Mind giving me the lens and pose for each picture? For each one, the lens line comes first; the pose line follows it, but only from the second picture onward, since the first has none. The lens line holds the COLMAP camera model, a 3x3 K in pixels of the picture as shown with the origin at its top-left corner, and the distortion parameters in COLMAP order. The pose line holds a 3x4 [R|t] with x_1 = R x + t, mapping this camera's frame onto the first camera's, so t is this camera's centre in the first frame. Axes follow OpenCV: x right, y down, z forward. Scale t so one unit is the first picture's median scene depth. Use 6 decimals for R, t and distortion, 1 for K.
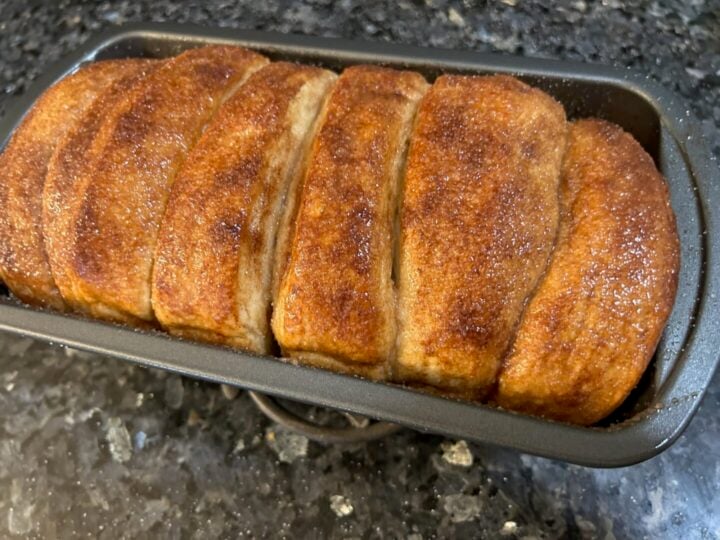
lens RADIAL K [[581.8, 0, 360.0], [0, 581.8, 270.0], [0, 0, 1]] dist [-0.007790, -0.016878]
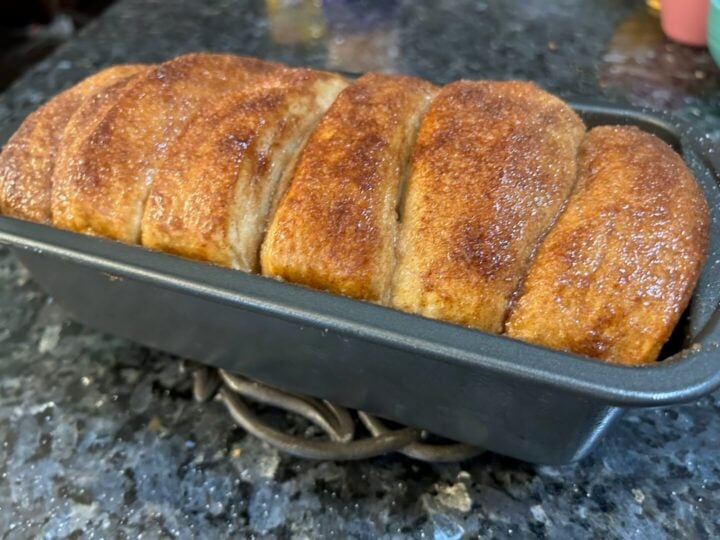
lens RADIAL K [[581.8, 0, 360.0], [0, 581.8, 270.0], [0, 0, 1]] dist [-0.007790, -0.016878]
pose [[0.990934, 0.118666, -0.062993, 0.050690], [-0.133267, 0.927603, -0.348988, 0.327601], [0.017019, 0.354219, 0.935007, 0.117114]]
